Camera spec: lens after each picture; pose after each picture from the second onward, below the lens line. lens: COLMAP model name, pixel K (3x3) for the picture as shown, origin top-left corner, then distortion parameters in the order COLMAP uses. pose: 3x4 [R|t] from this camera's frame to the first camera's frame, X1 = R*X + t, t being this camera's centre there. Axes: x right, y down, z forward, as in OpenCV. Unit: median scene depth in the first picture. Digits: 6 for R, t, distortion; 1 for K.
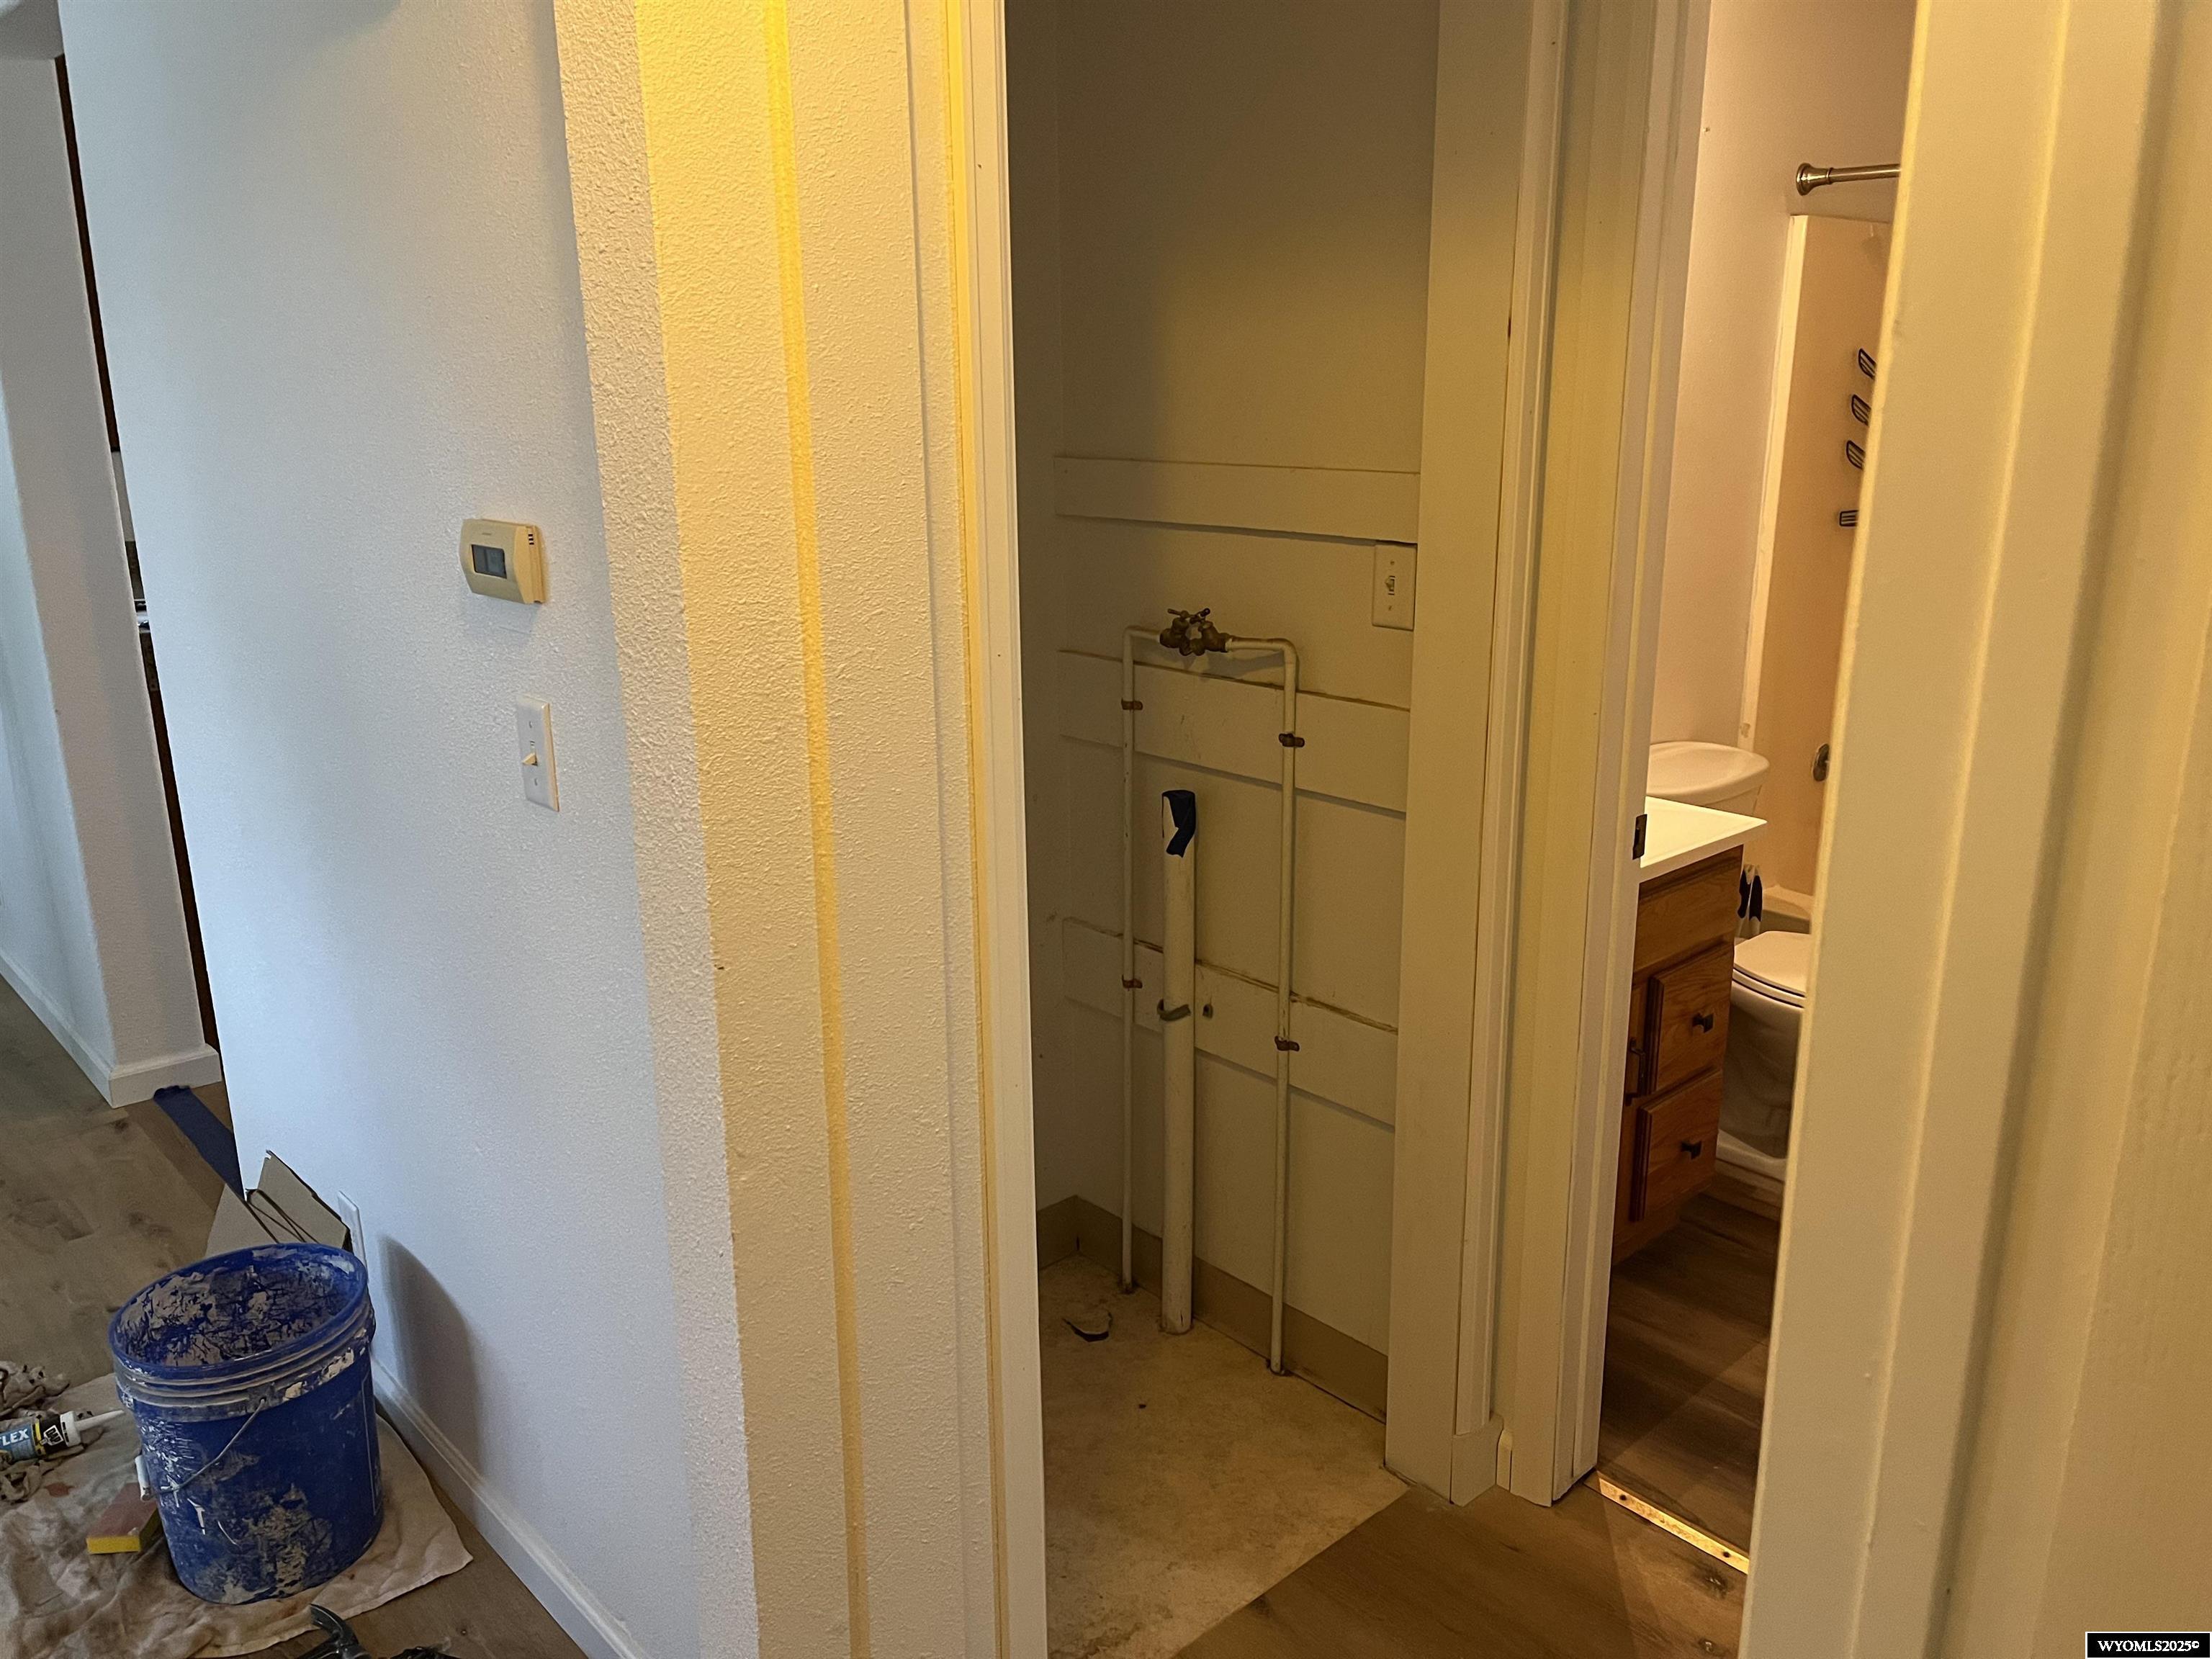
lens RADIAL K [[1683.4, 0, 1106.0], [0, 1683.4, 825.5], [0, 0, 1]] dist [0.041438, -0.033949]
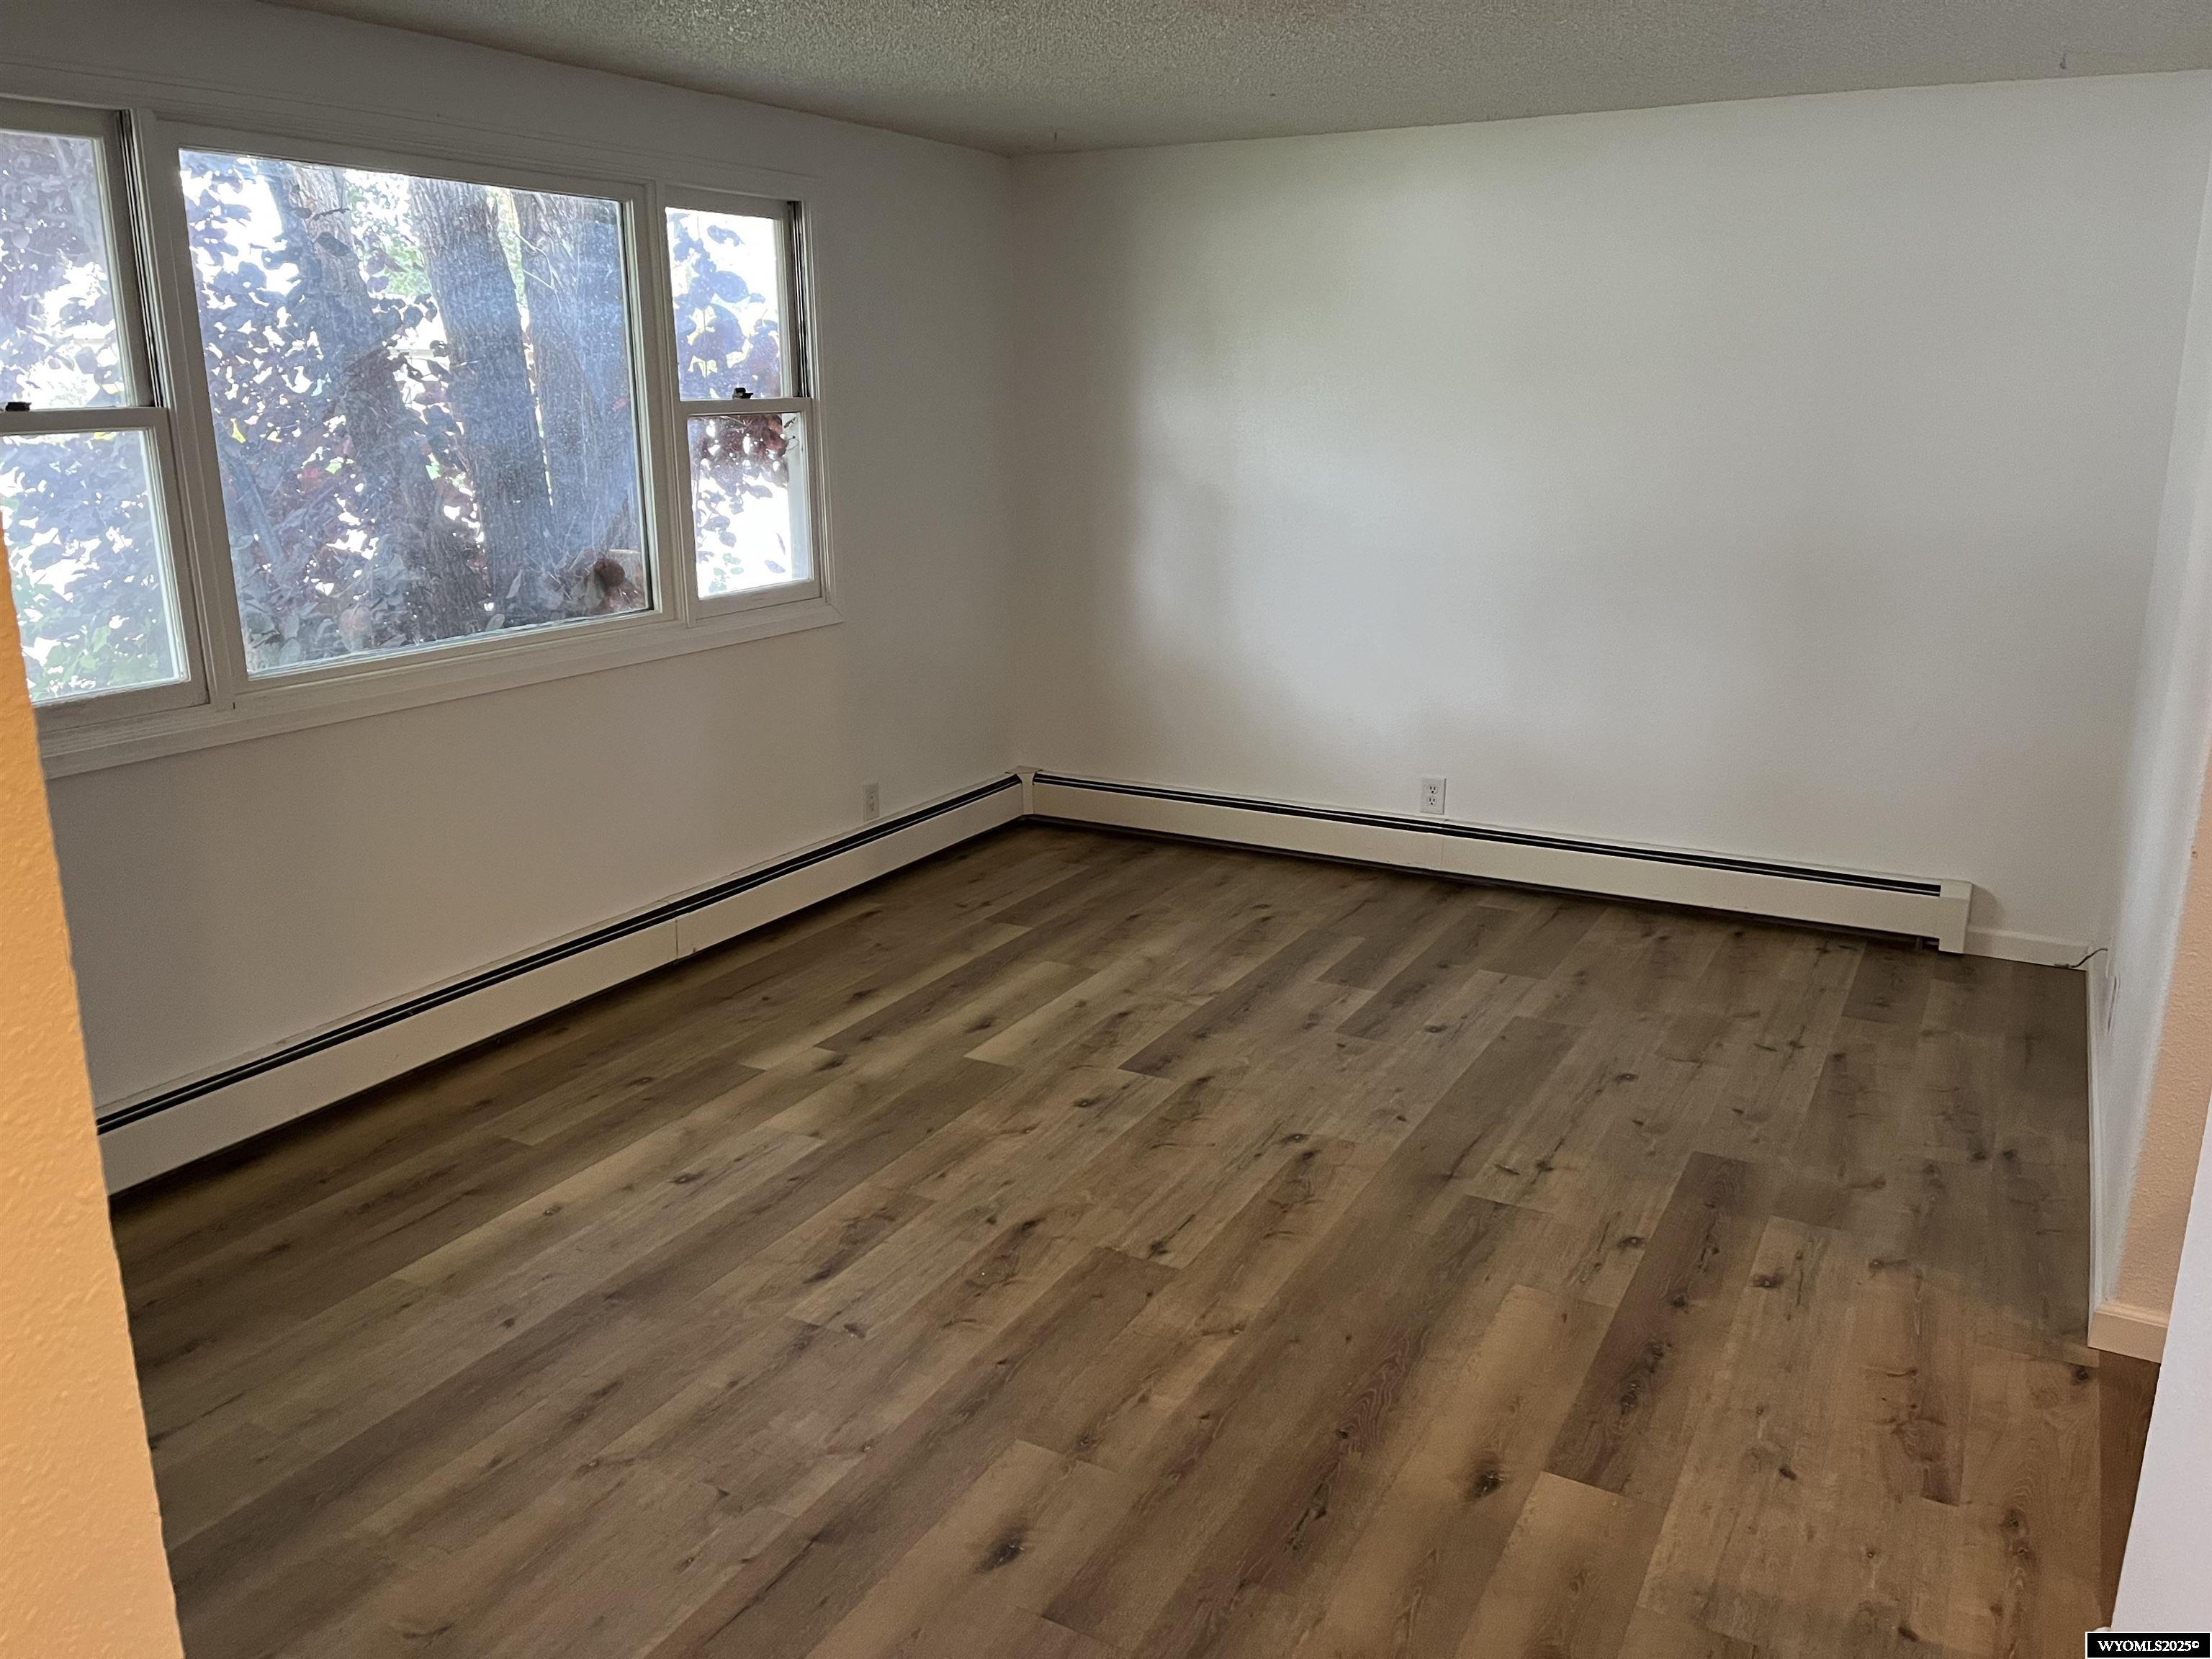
lens RADIAL K [[1683.4, 0, 1107.0], [0, 1683.4, 836.6], [0, 0, 1]] dist [0.041438, -0.033949]
pose [[0.314704, 0.248948, -0.915962, -0.065432], [-0.258293, 0.951038, 0.169738, -0.077022], [0.913371, 0.183169, 0.363597, 0.264314]]
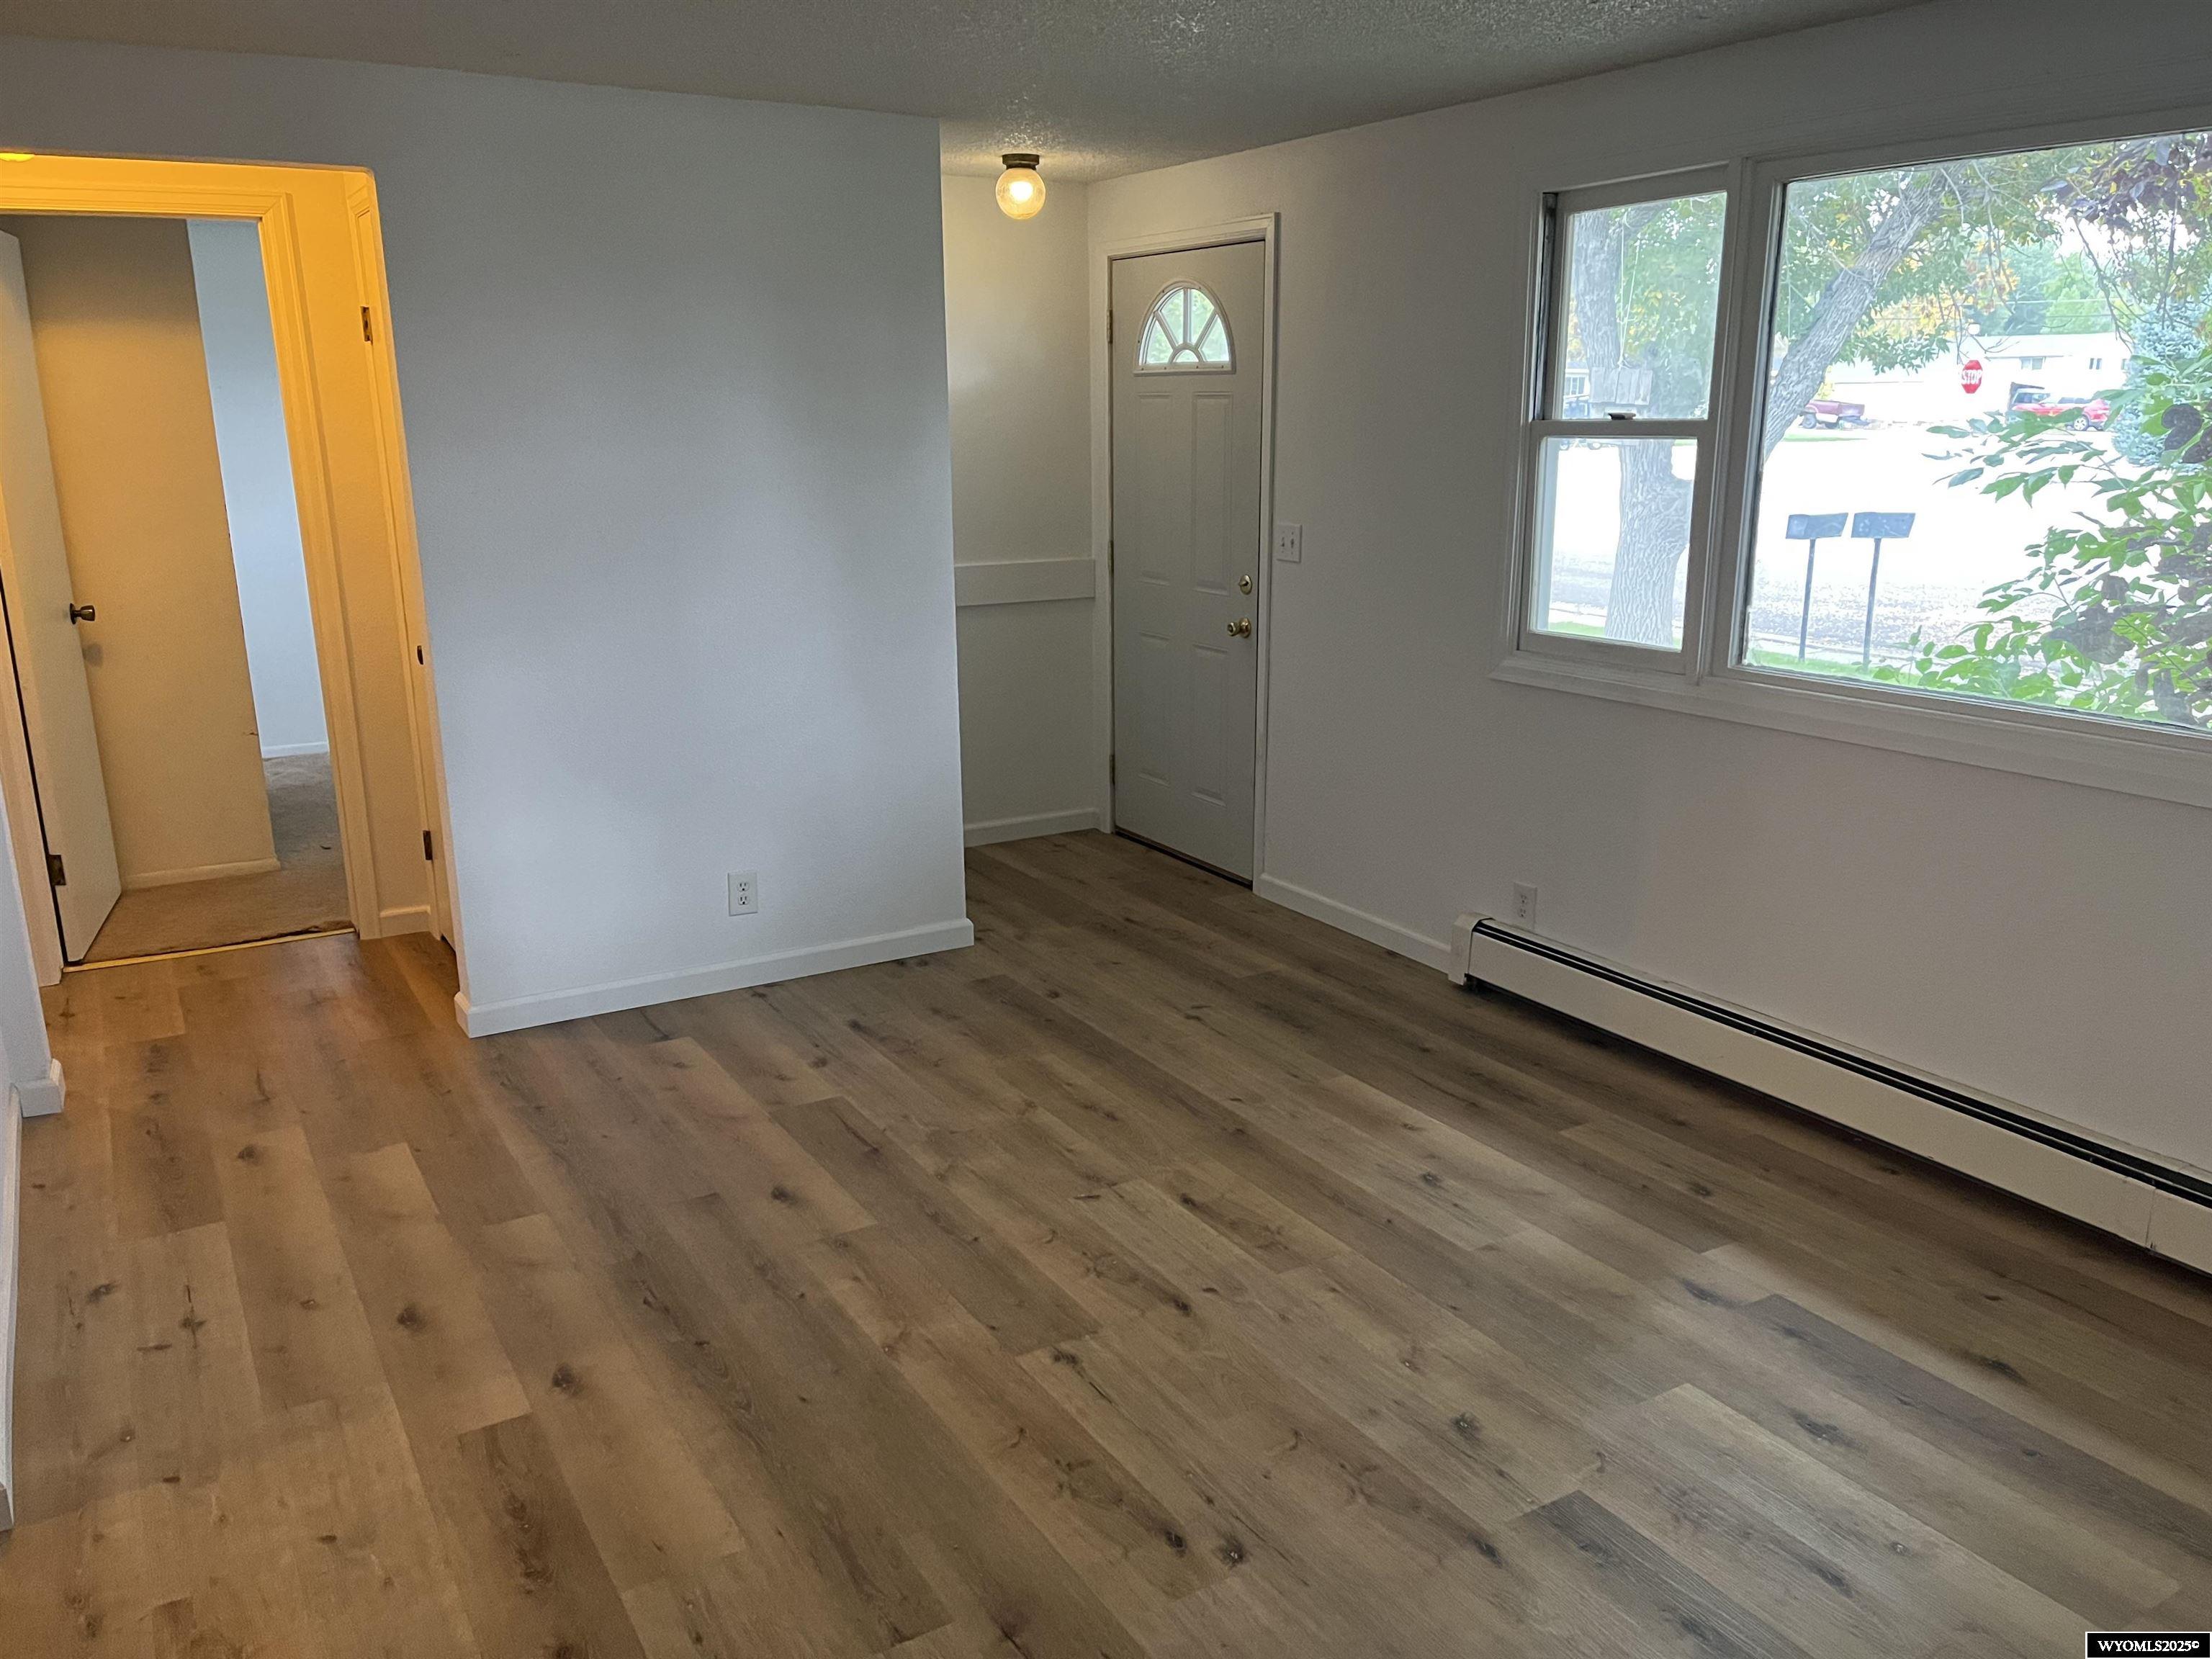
lens RADIAL K [[1683.4, 0, 1112.0], [0, 1683.4, 822.6], [0, 0, 1]] dist [0.041438, -0.033949]
pose [[-0.978490, -0.042262, 0.201916, -0.991844], [0.063908, 0.868536, 0.491488, -0.340933], [-0.196143, 0.493821, -0.847154, 1.203667]]
